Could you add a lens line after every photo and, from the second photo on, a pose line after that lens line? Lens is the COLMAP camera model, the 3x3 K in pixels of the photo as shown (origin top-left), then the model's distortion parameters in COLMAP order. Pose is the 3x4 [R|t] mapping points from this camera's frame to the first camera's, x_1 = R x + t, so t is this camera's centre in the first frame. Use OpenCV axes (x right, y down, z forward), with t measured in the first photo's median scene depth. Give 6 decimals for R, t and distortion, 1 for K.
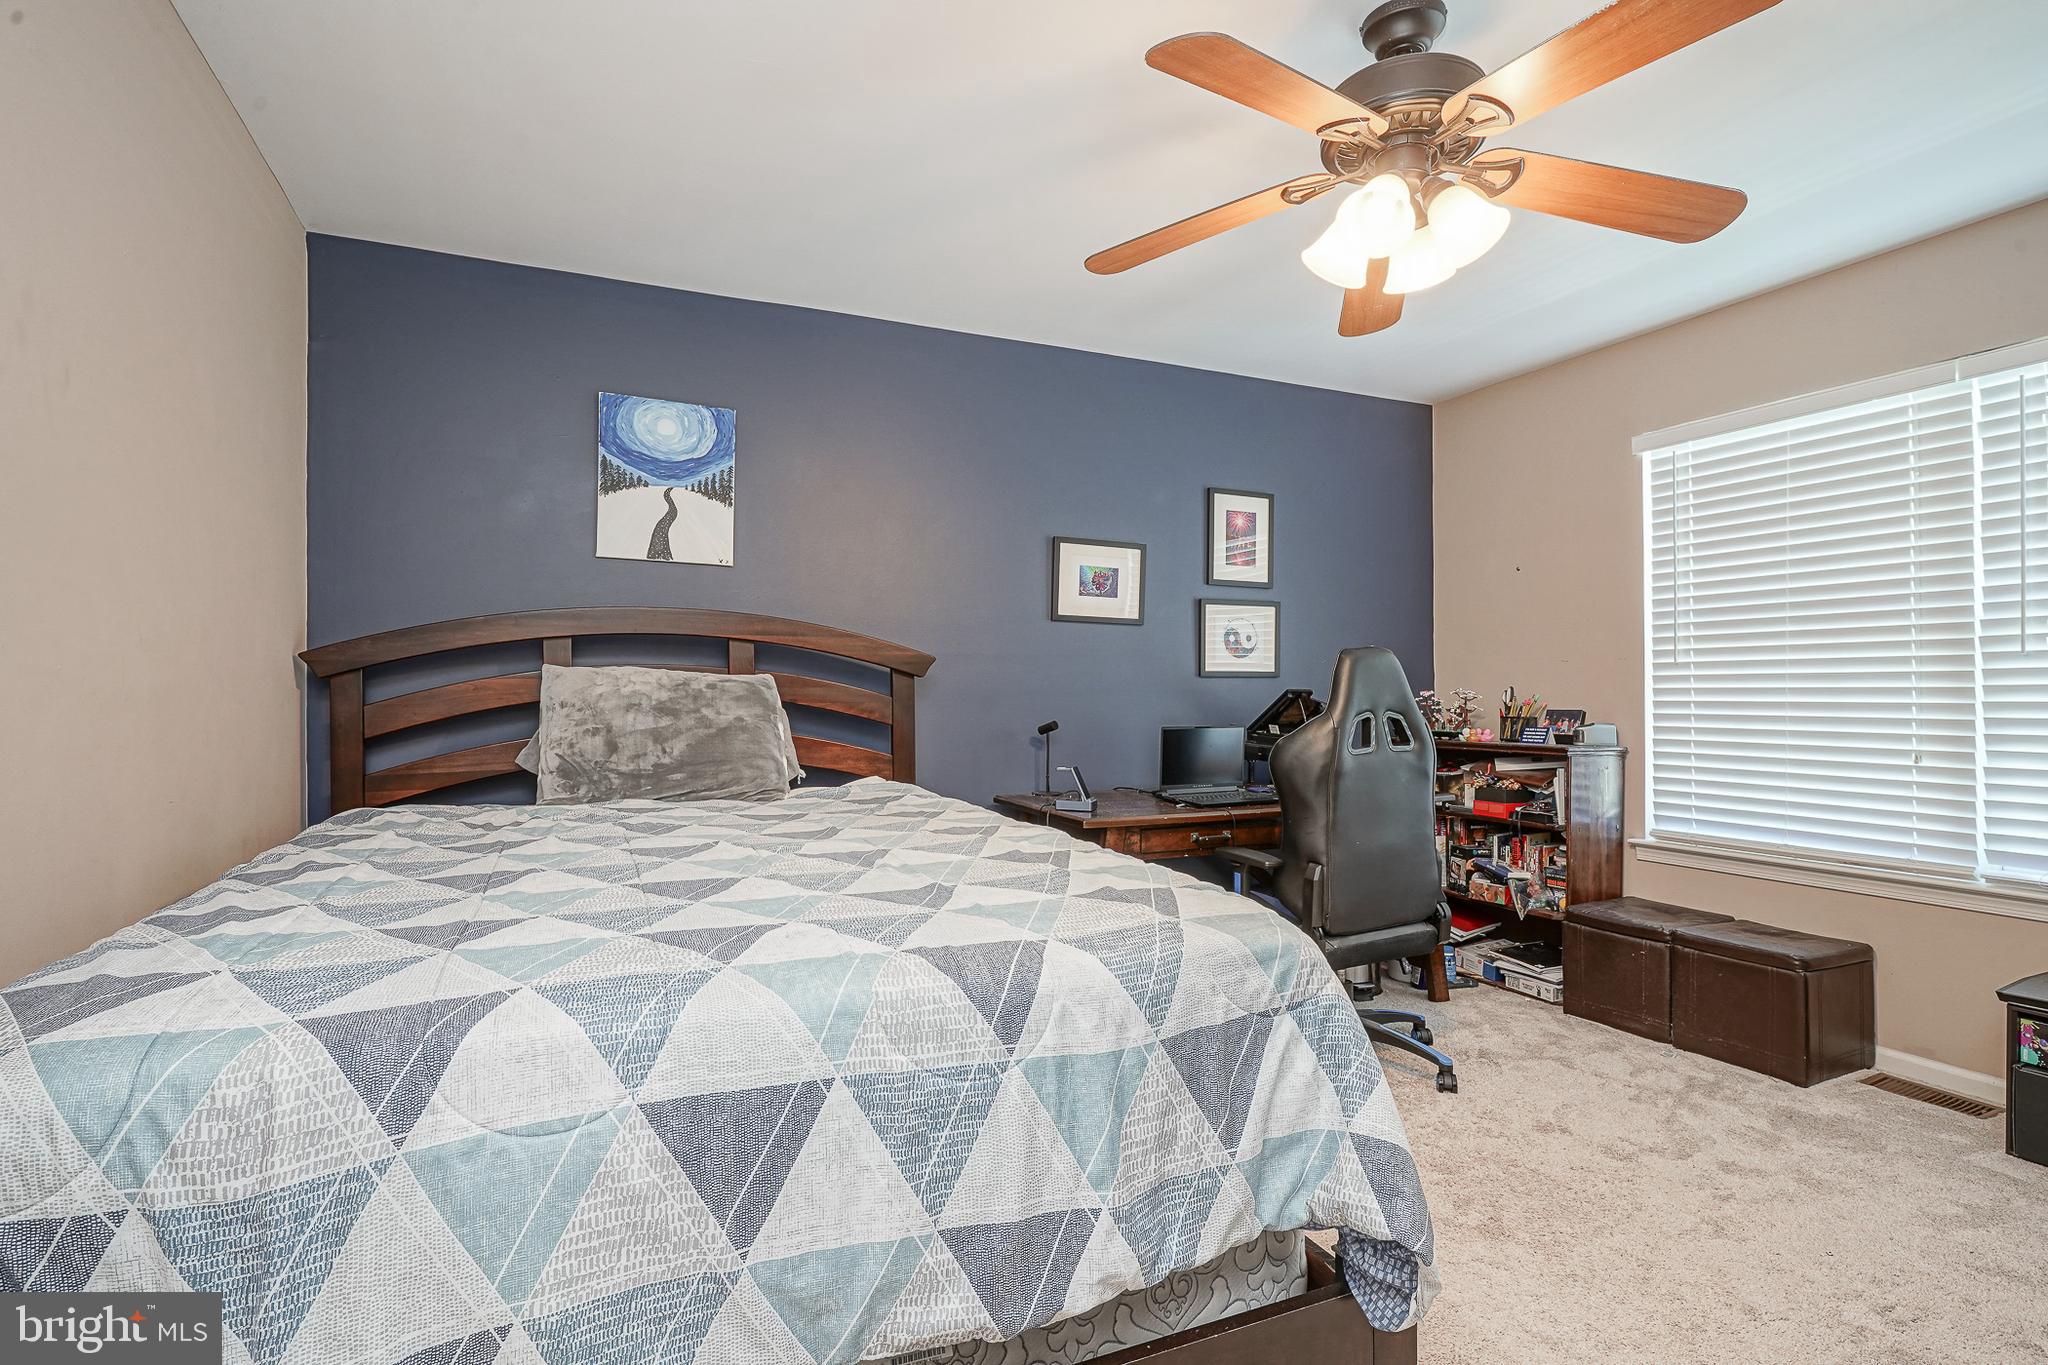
lens RADIAL K [[1012.3, 0, 1016.0], [0, 1012.3, 691.7], [0, 0, 1]] dist [-0.005595, 0.003931]
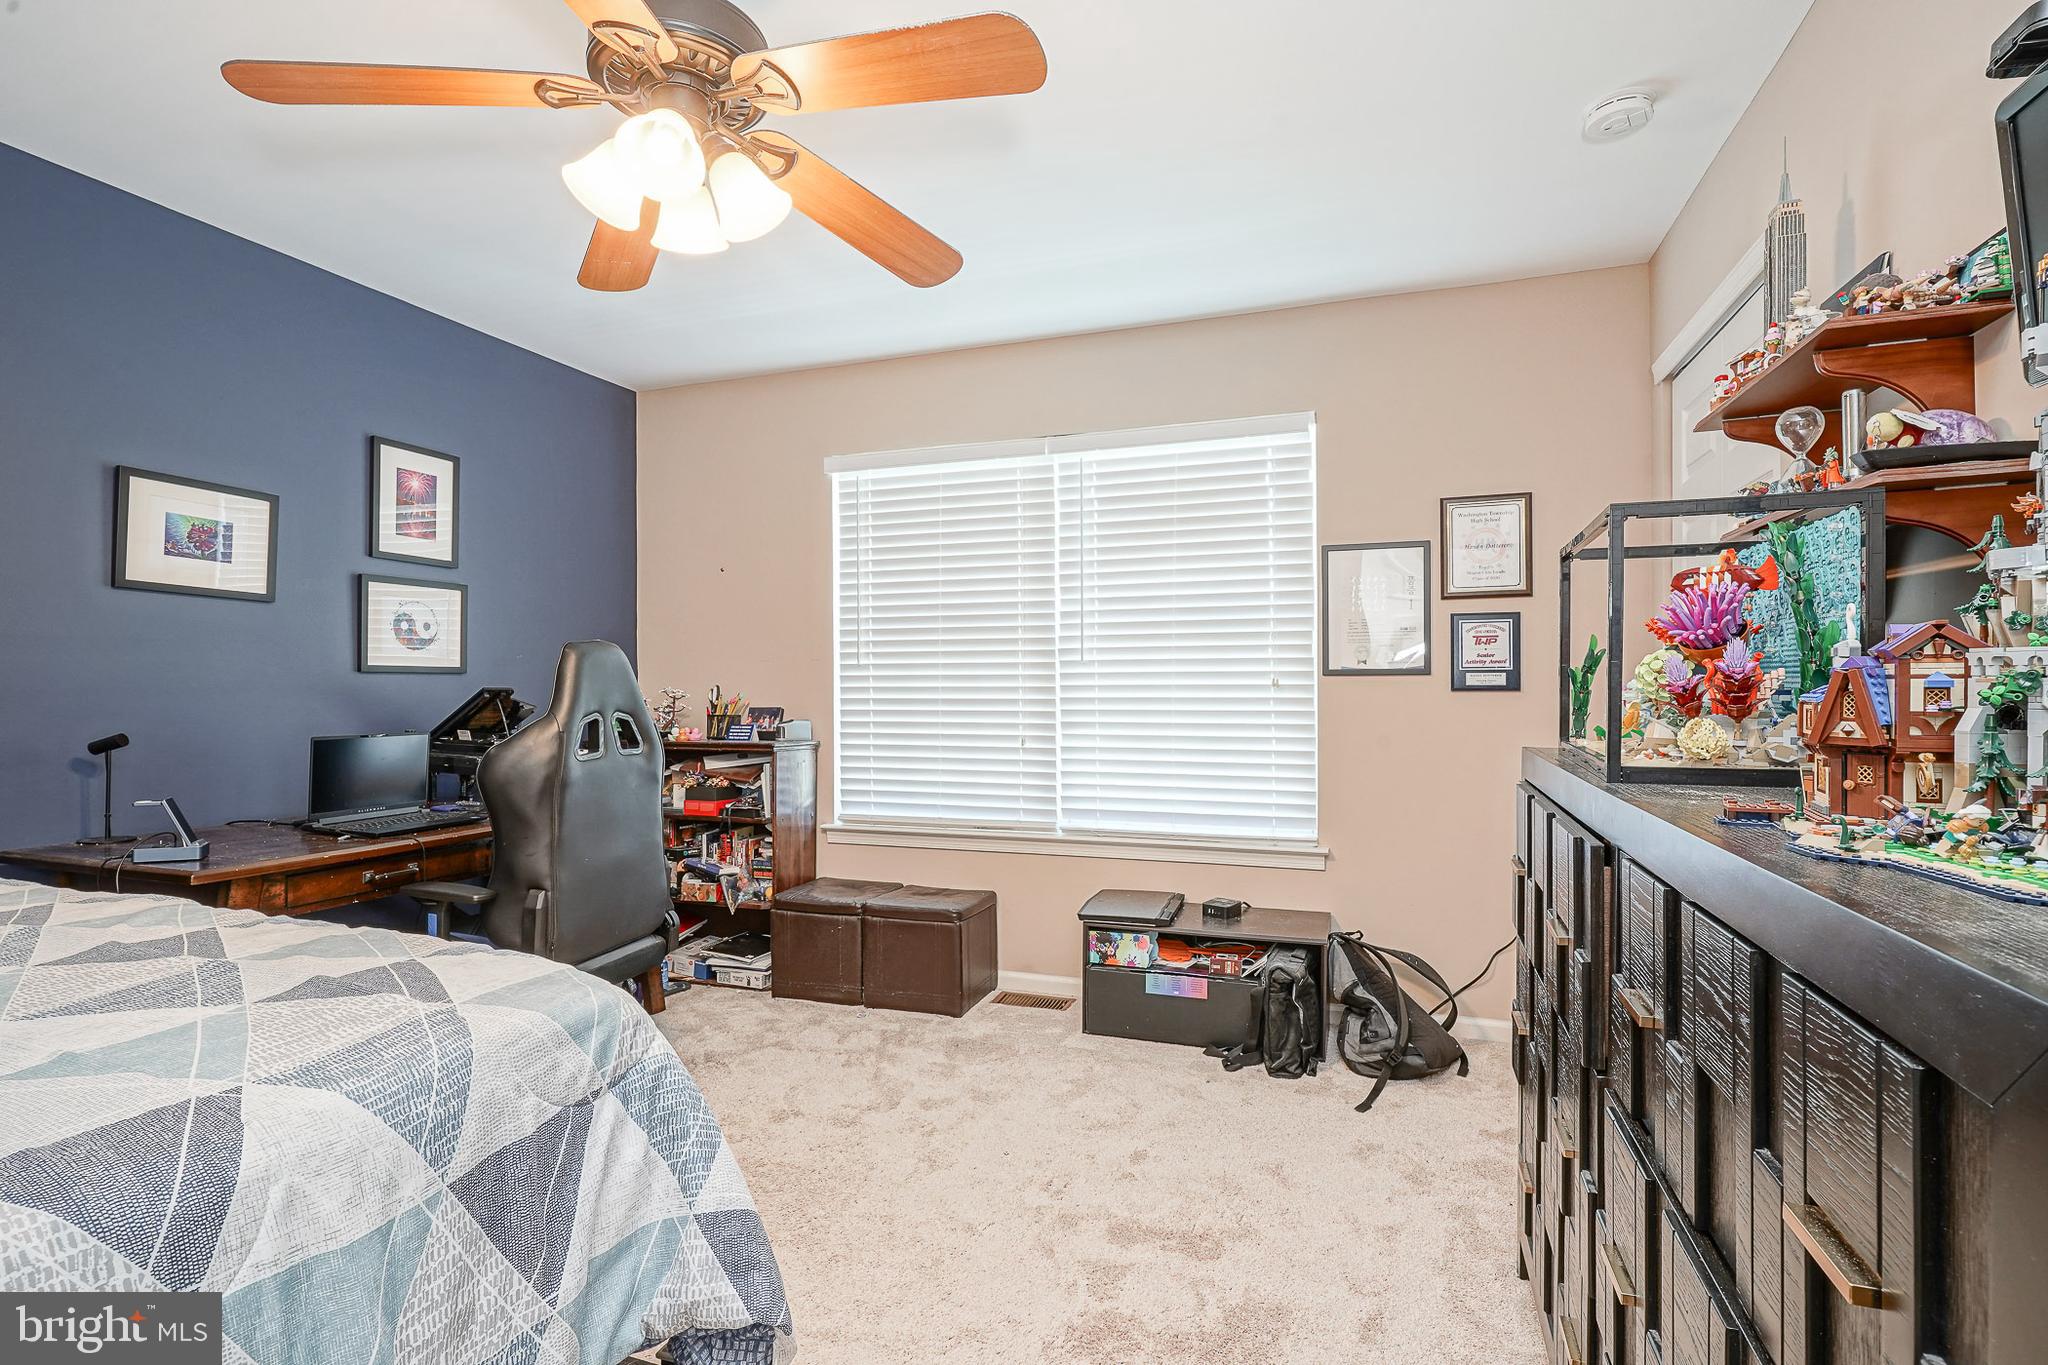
lens RADIAL K [[1012.3, 0, 1016.0], [0, 1012.3, 691.7], [0, 0, 1]] dist [-0.005595, 0.003931]
pose [[0.694887, -0.002388, 0.719115, -0.039512], [0.001405, 0.999997, 0.001963, -0.000322], [-0.719118, -0.000354, 0.694888, 0.100555]]
